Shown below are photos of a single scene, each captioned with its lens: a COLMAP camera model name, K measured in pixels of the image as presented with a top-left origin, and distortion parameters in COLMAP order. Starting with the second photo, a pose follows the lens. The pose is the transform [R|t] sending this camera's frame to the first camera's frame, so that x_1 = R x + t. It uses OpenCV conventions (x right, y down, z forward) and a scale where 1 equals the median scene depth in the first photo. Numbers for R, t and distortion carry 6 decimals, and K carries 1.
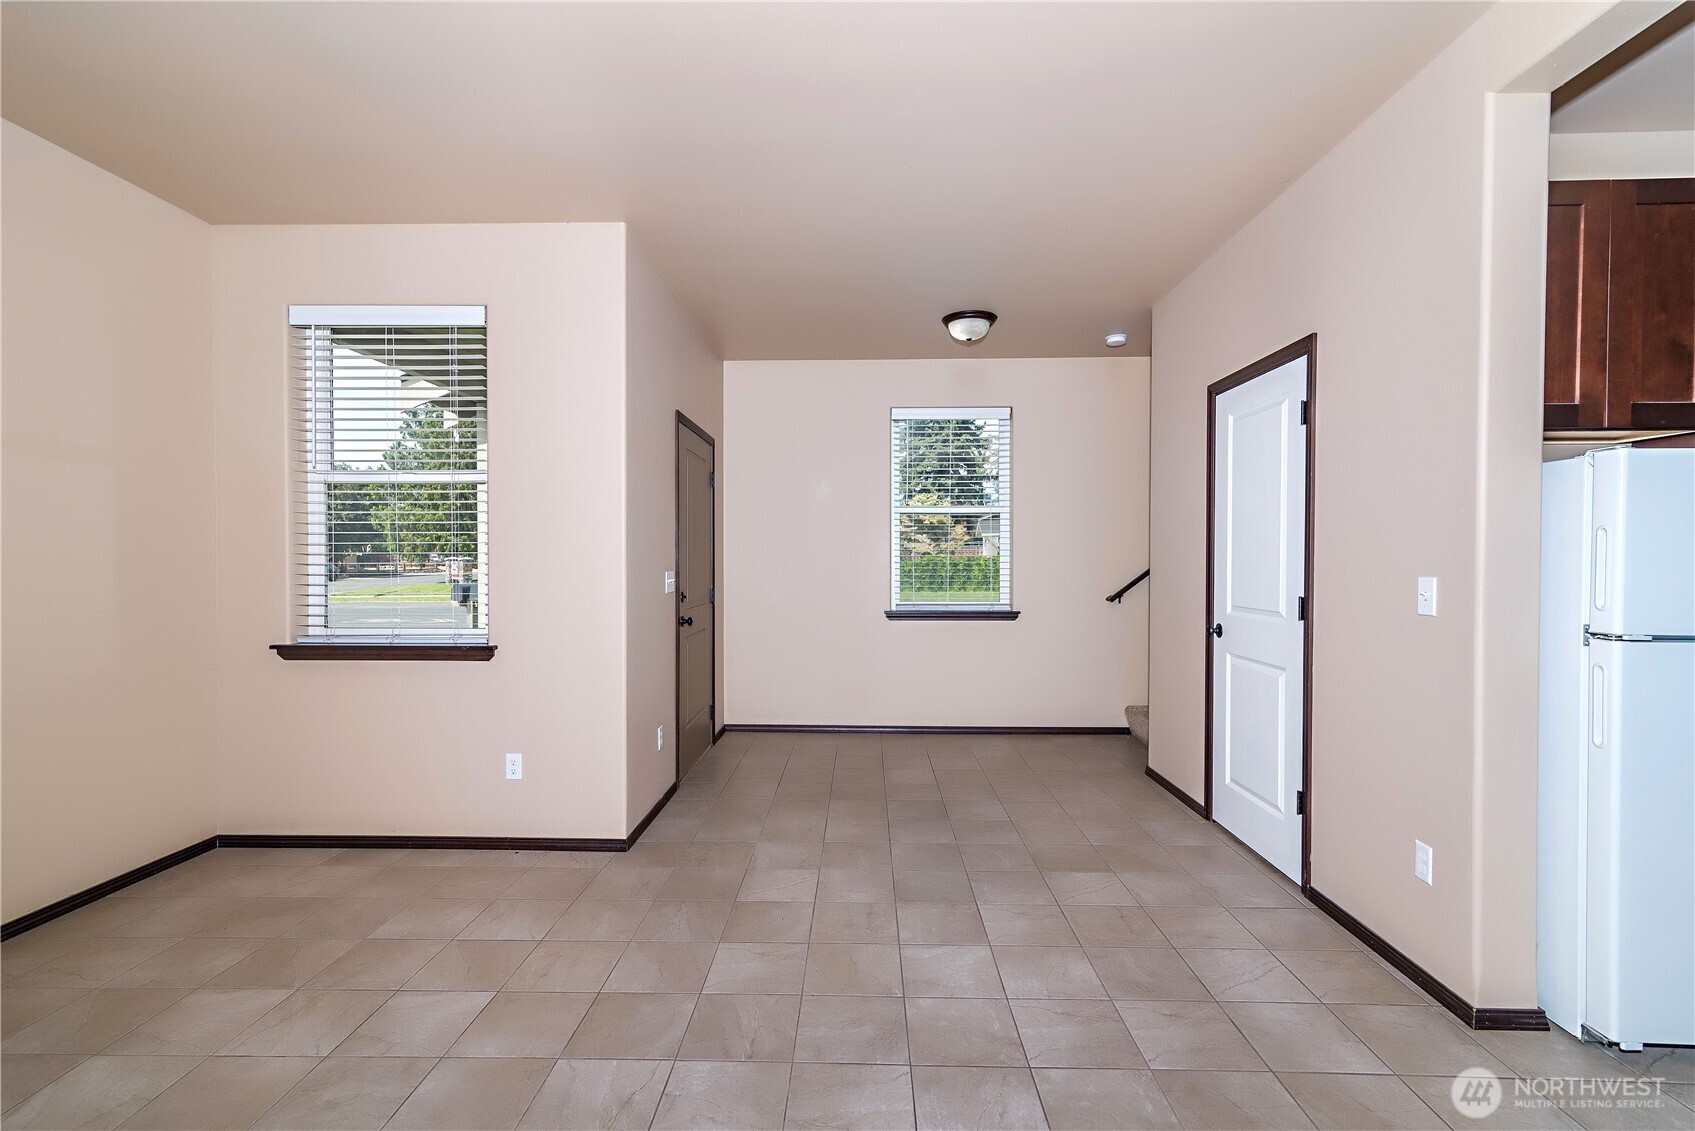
lens RADIAL K [[773.6, 0, 842.9], [0, 773.6, 574.6], [0, 0, 1]] dist [0.016604, 0.000436]
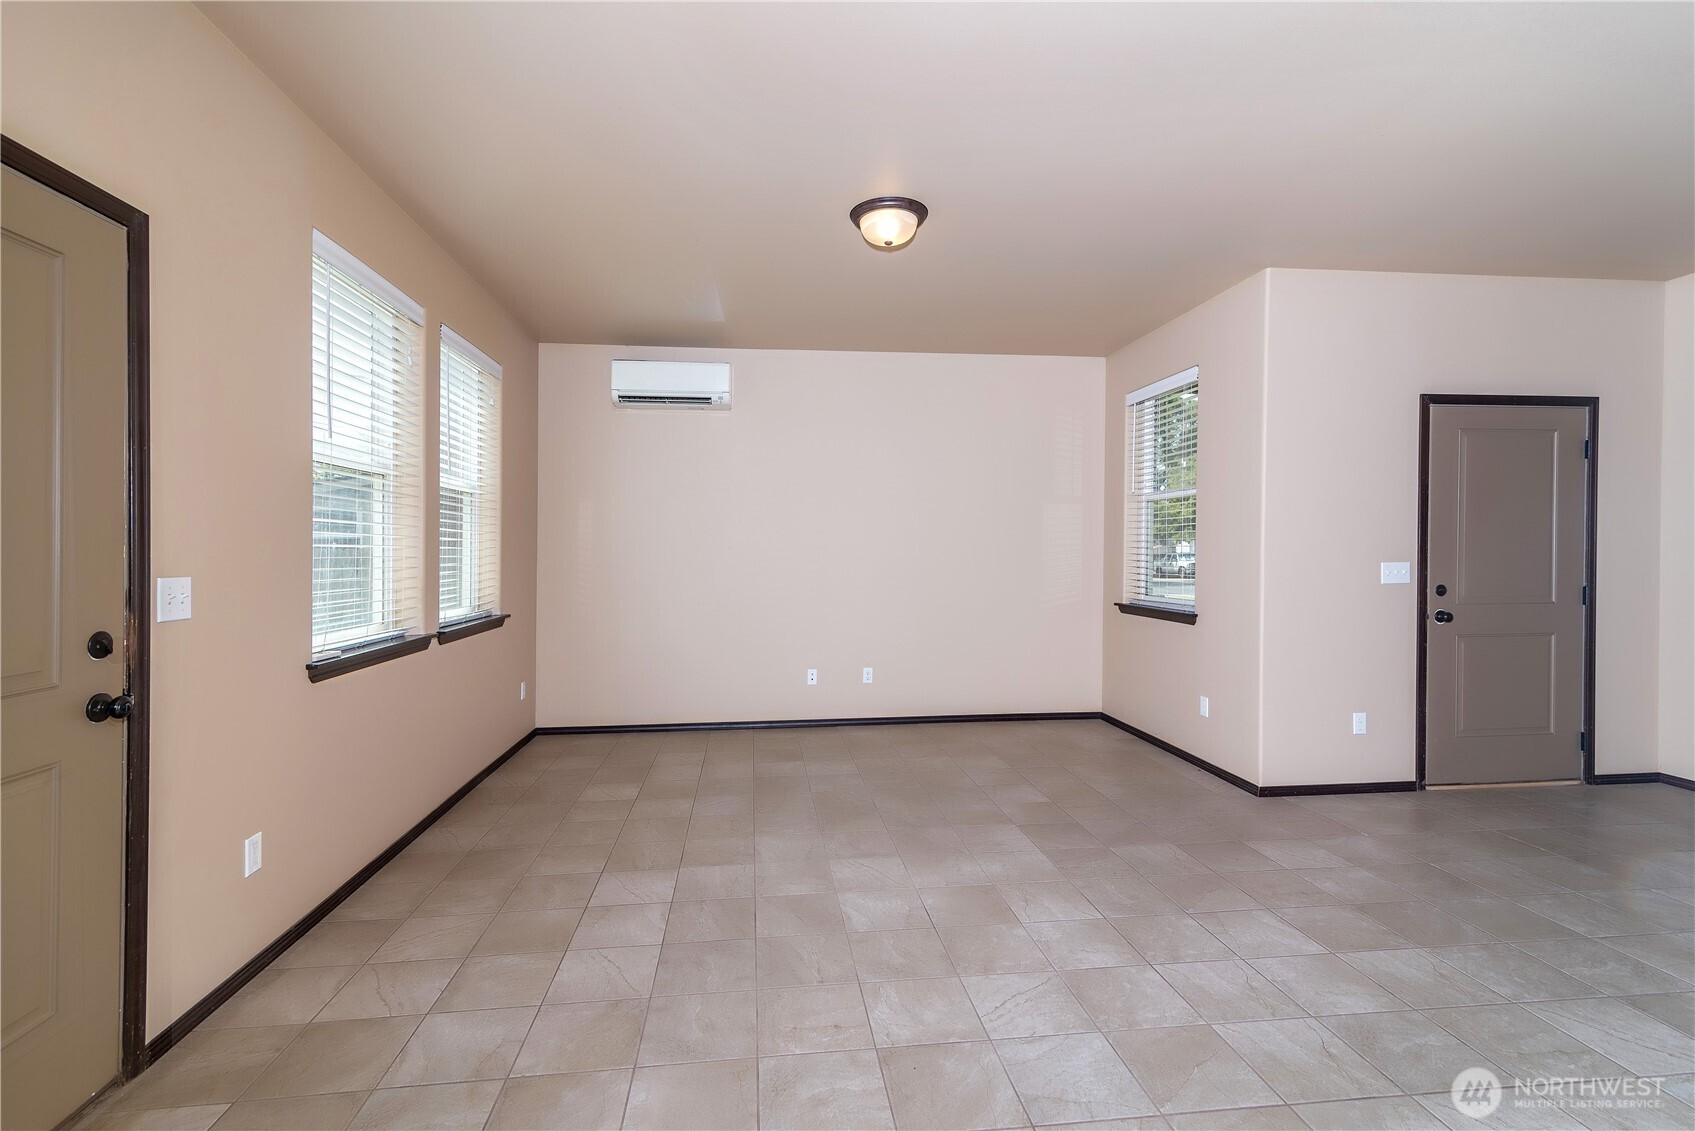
lens RADIAL K [[773.6, 0, 837.2], [0, 773.6, 559.7], [0, 0, 1]] dist [0.016604, 0.000436]
pose [[0.136950, 0.010403, -0.990523, 0.854218], [-0.018926, 0.999790, 0.007884, -0.002273], [0.990397, 0.017667, 0.137118, 0.206891]]
